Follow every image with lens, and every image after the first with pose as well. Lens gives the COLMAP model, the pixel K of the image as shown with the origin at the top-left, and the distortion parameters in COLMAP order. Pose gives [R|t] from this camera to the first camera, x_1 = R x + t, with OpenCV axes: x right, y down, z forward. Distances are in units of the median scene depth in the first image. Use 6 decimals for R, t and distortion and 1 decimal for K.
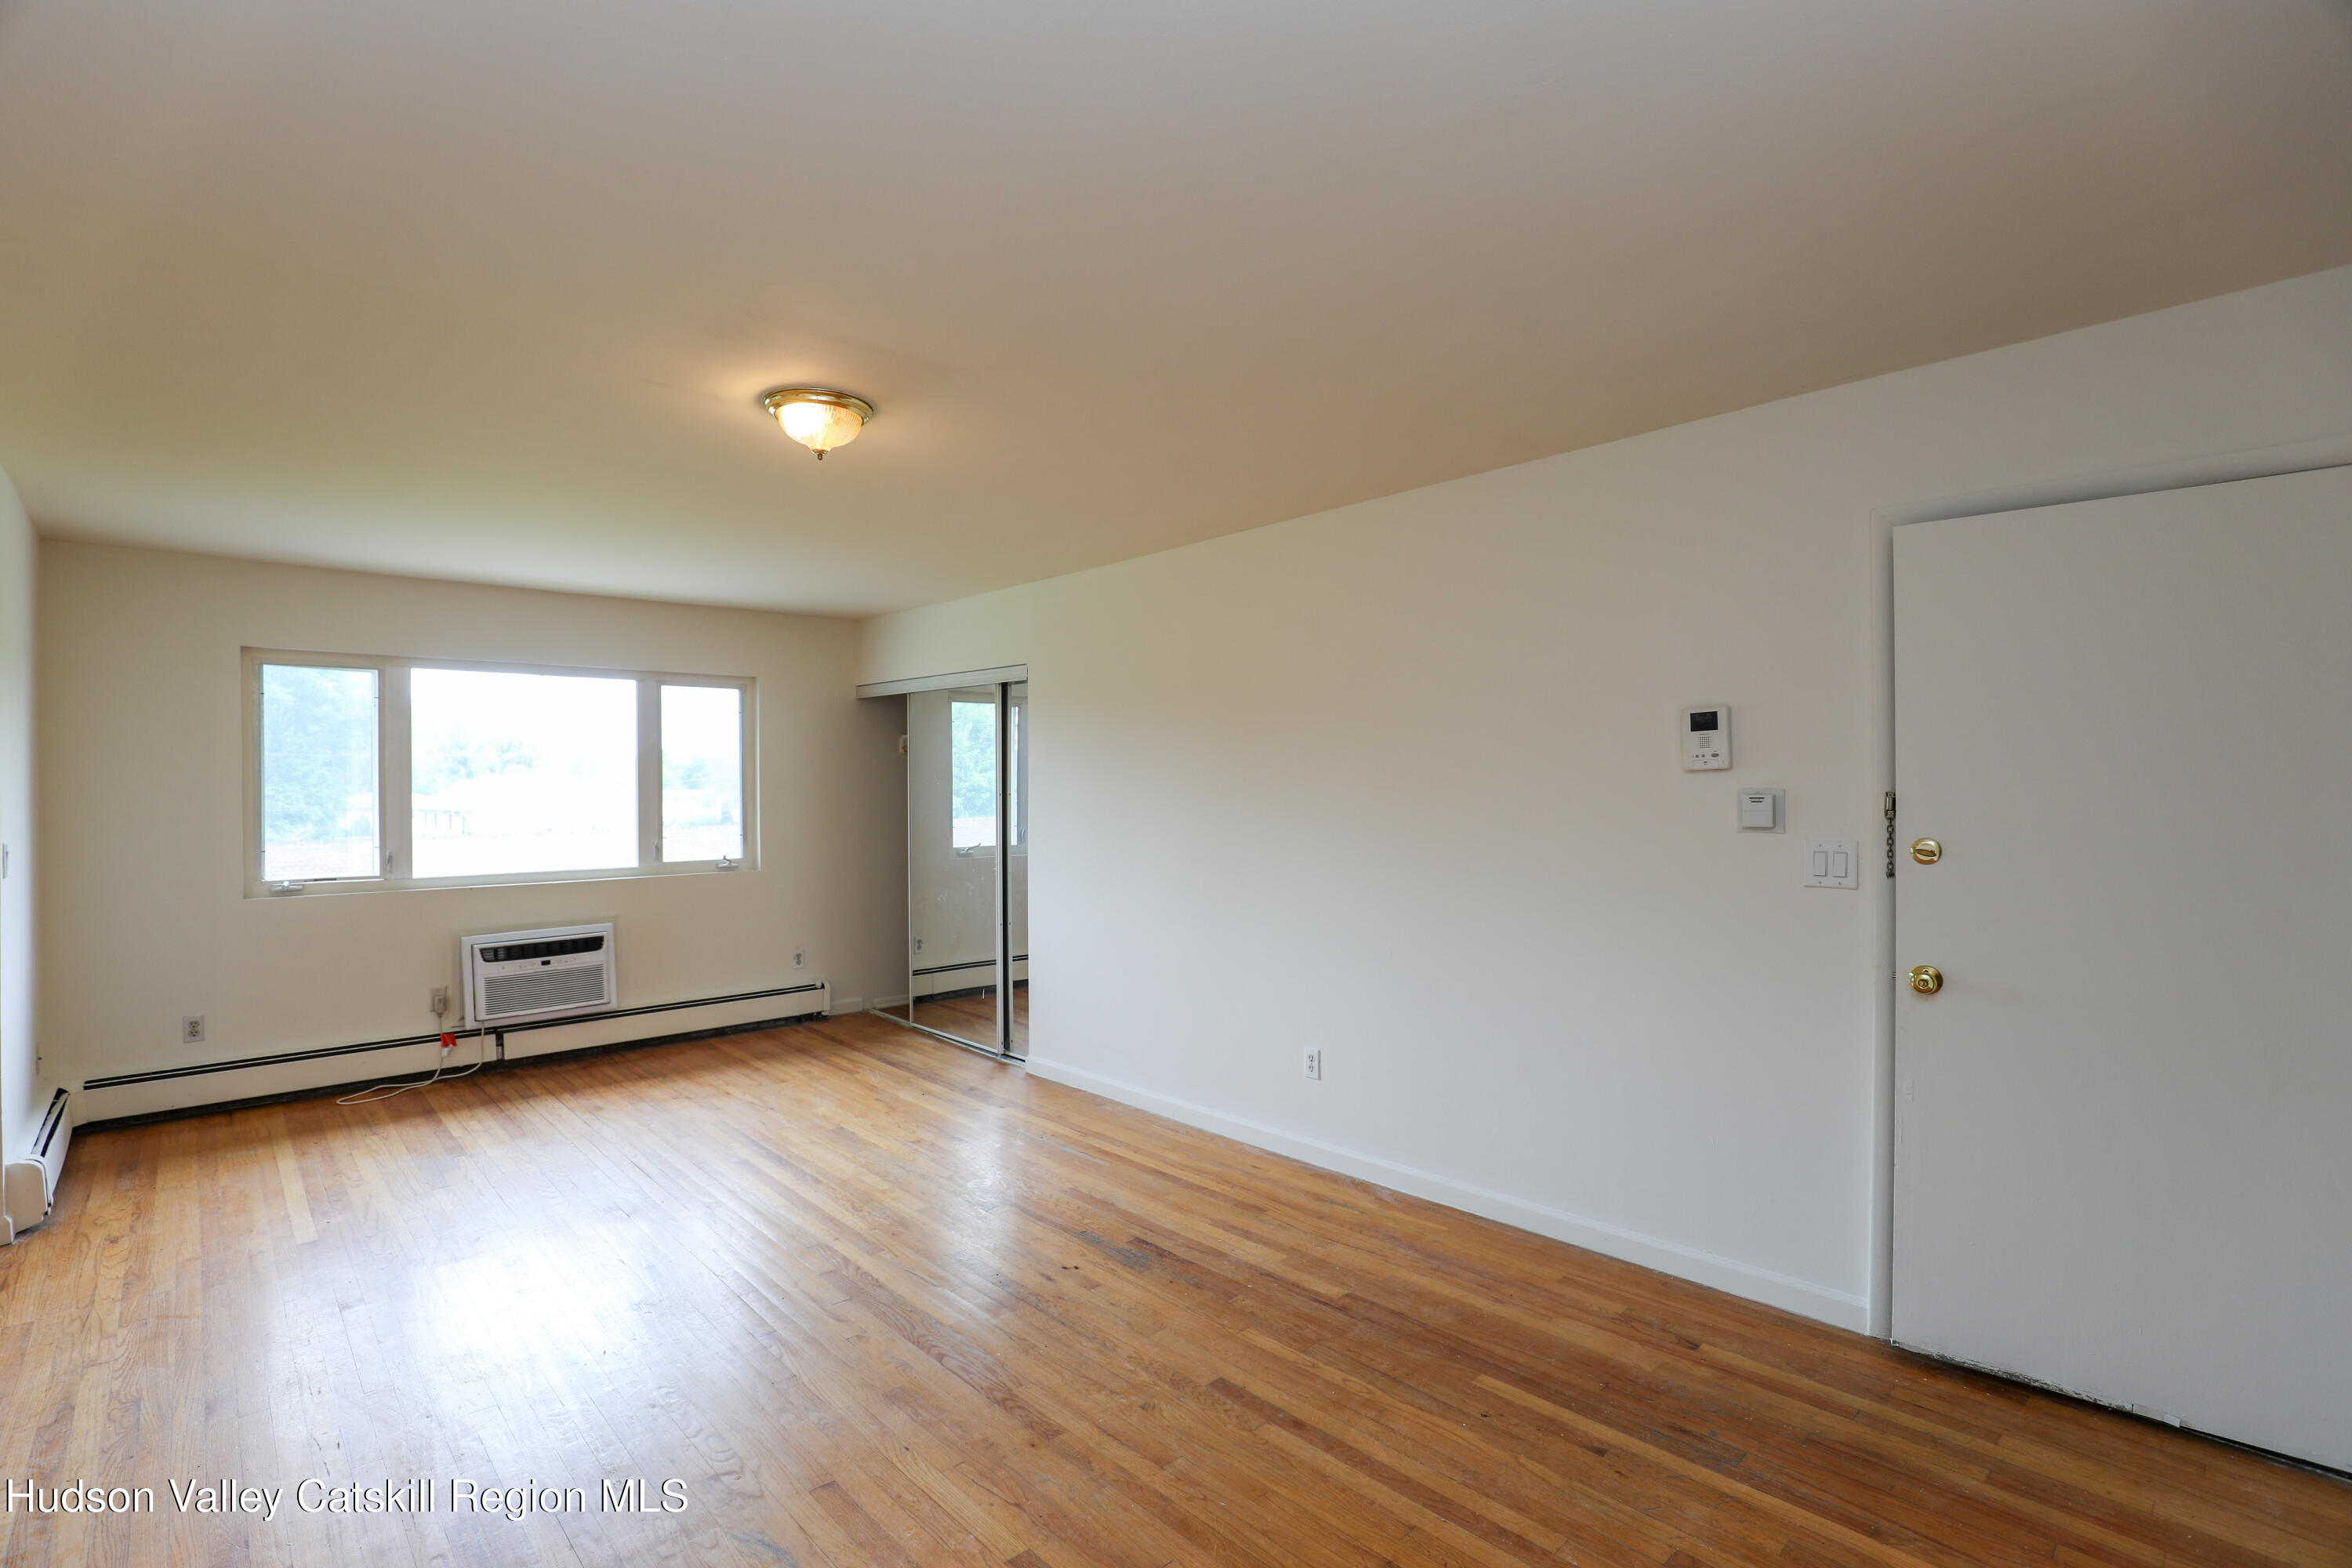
lens RADIAL K [[1076.5, 0, 1161.7], [0, 1076.5, 787.3], [0, 0, 1]] dist [-0.028568, 0.001511]
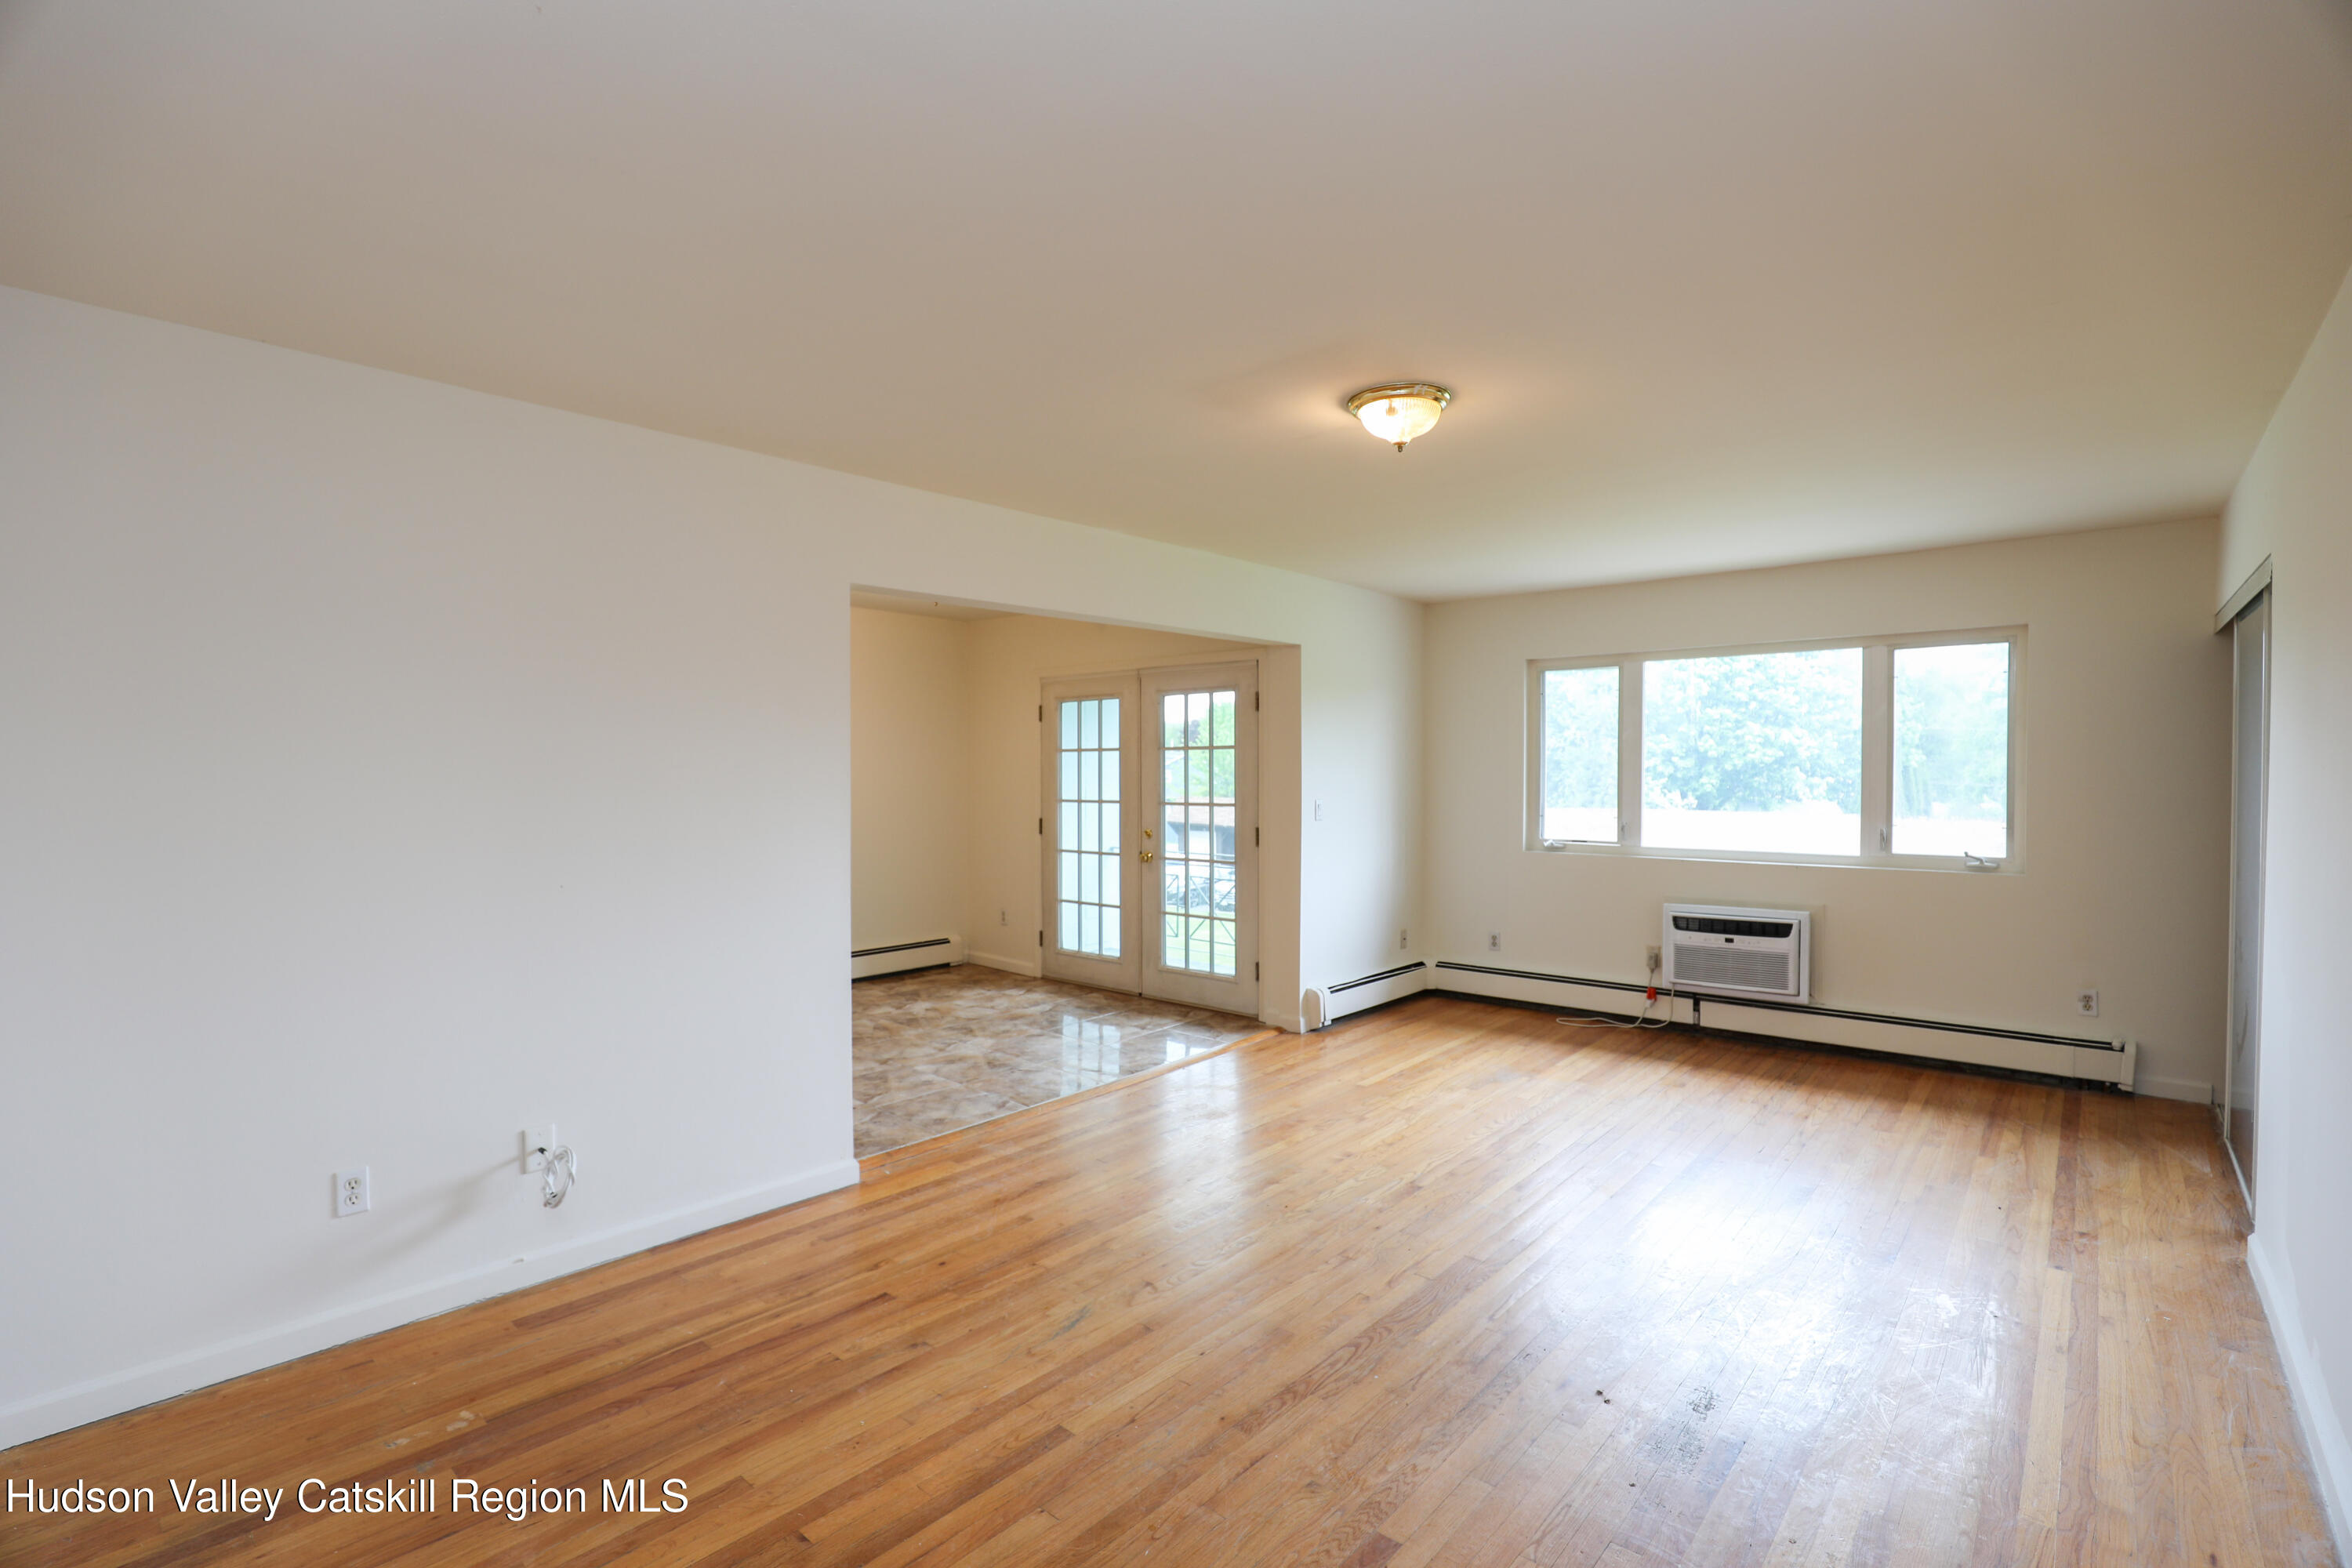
lens RADIAL K [[1076.5, 0, 1161.7], [0, 1076.5, 787.3], [0, 0, 1]] dist [-0.028568, 0.001511]
pose [[0.097245, 0.021002, -0.995039, 0.389301], [-0.000826, 0.999779, 0.021022, -0.001766], [0.995260, -0.001222, 0.097241, 0.377709]]
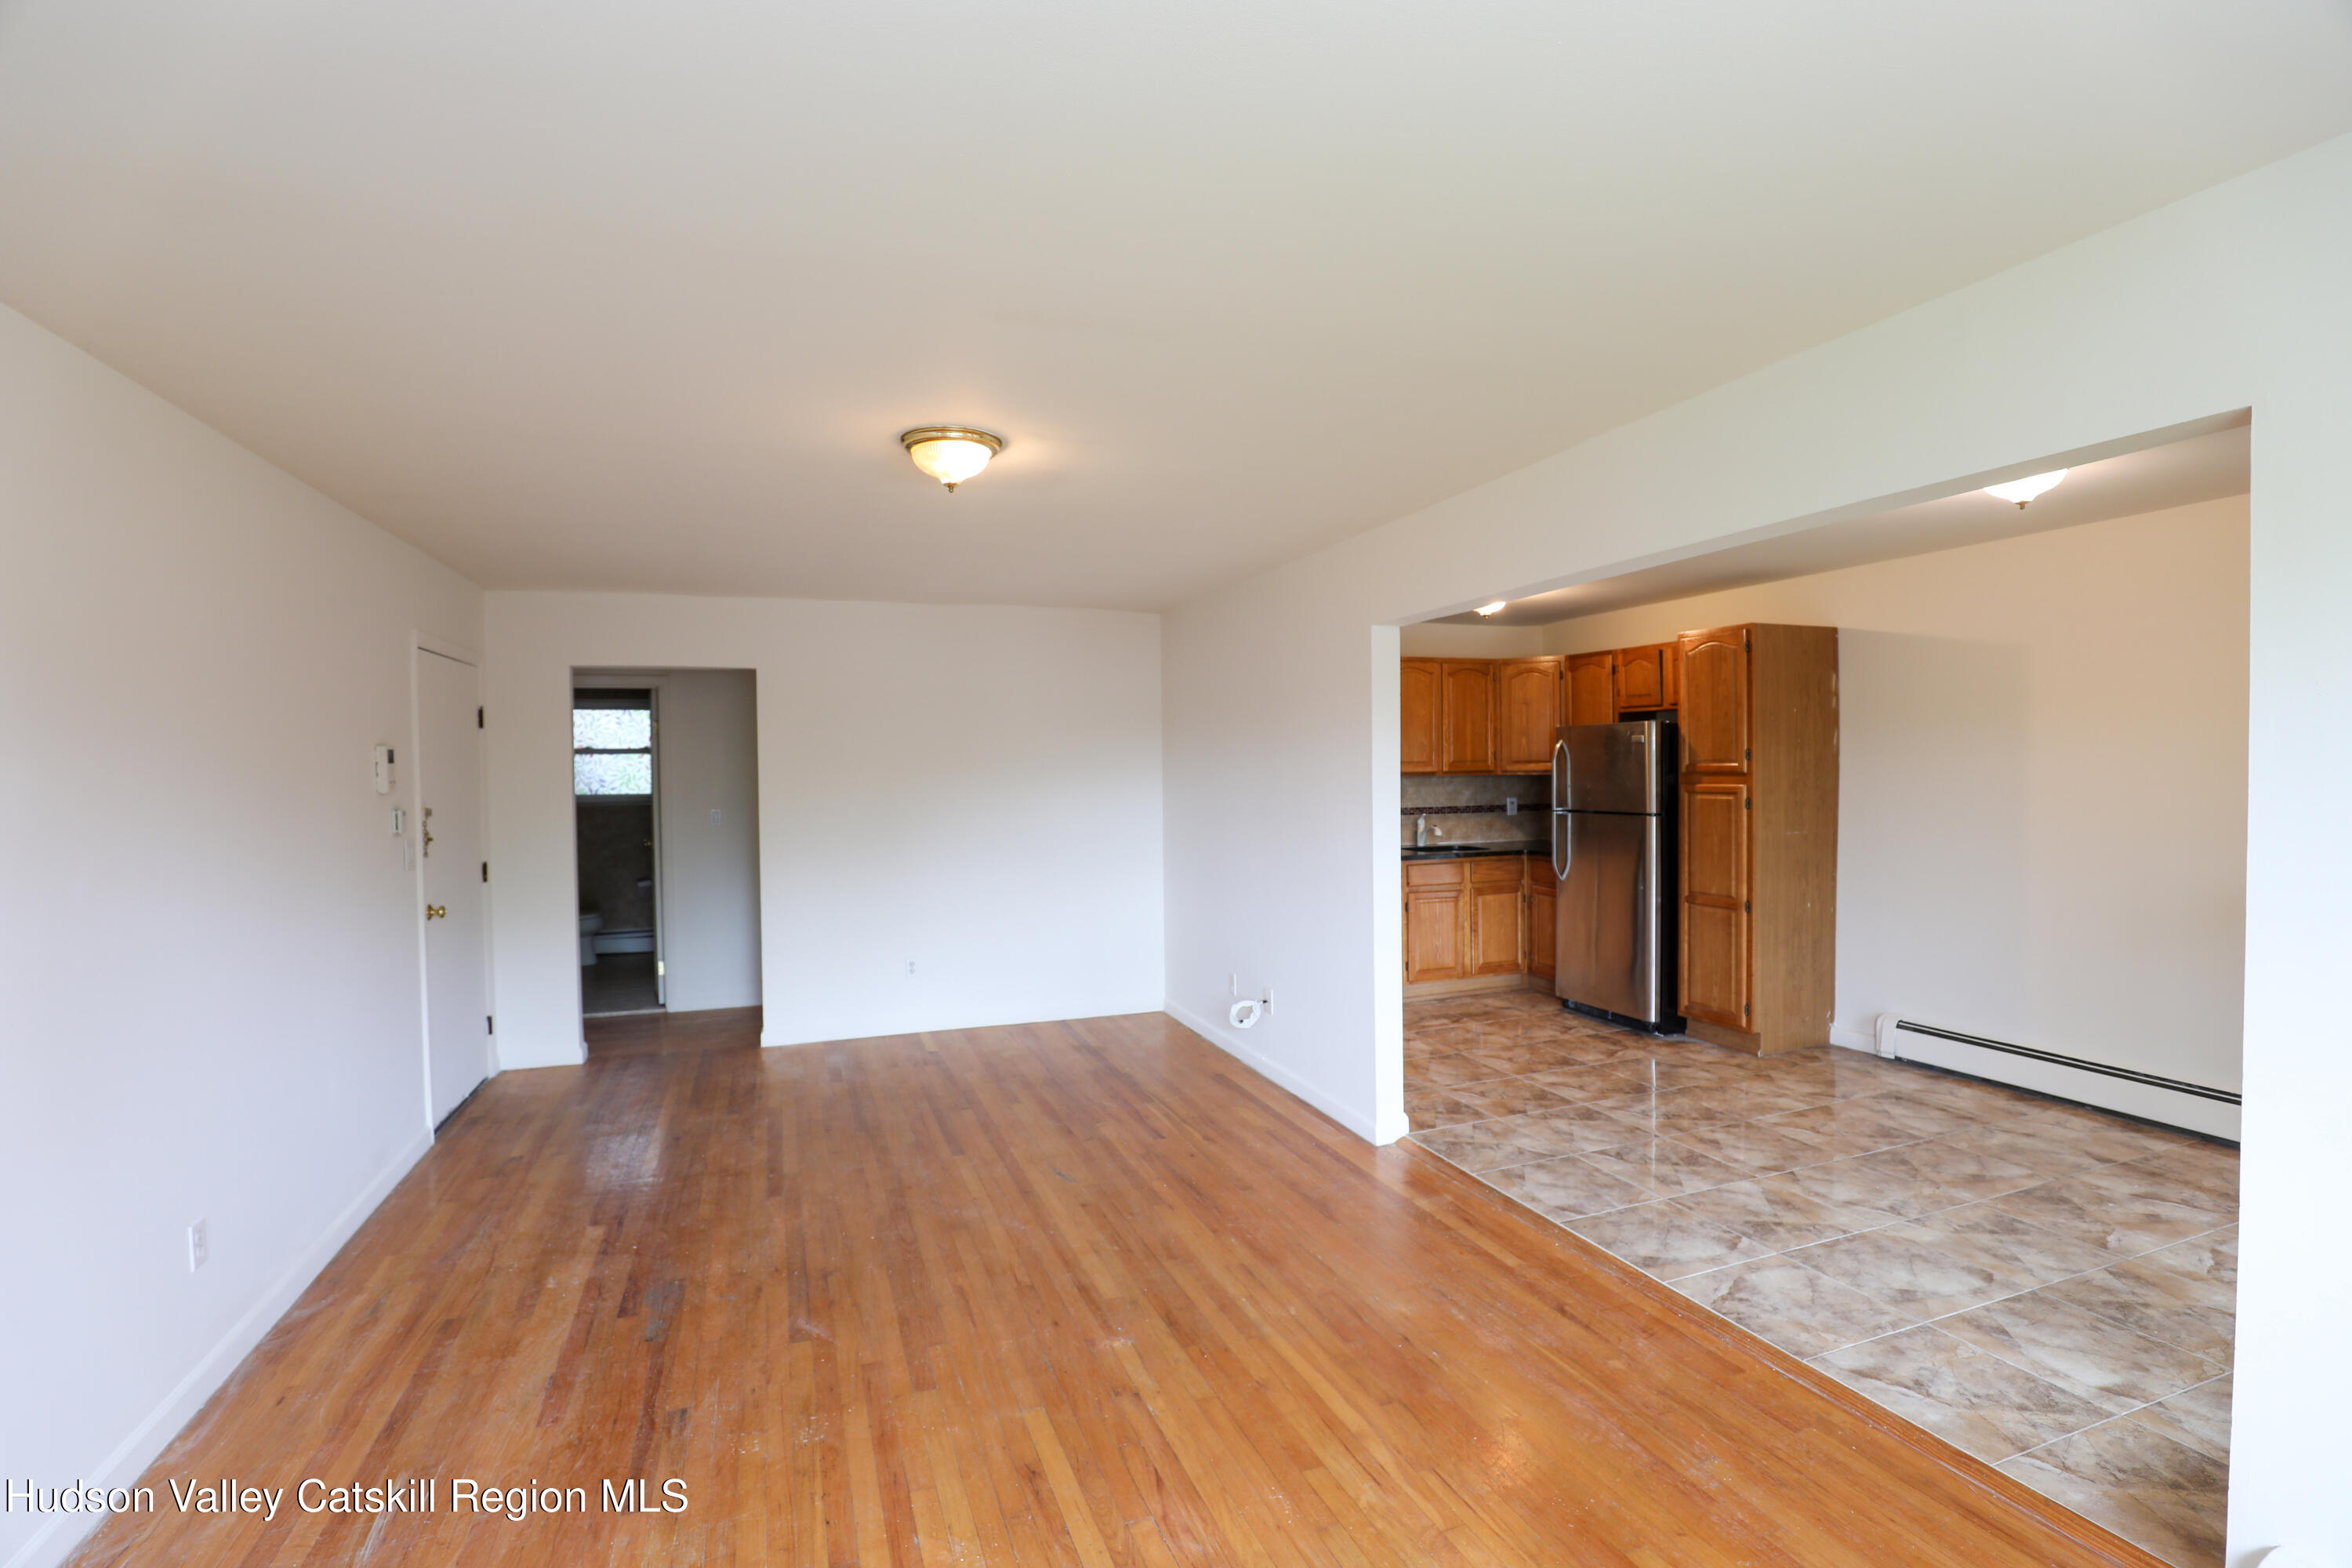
lens RADIAL K [[1076.5, 0, 1161.7], [0, 1076.5, 787.3], [0, 0, 1]] dist [-0.028568, 0.001511]
pose [[-0.923091, 0.007688, 0.384504, -0.513690], [0.017017, 0.999637, 0.020865, -0.019645], [-0.384204, 0.025803, -0.922887, 1.072591]]
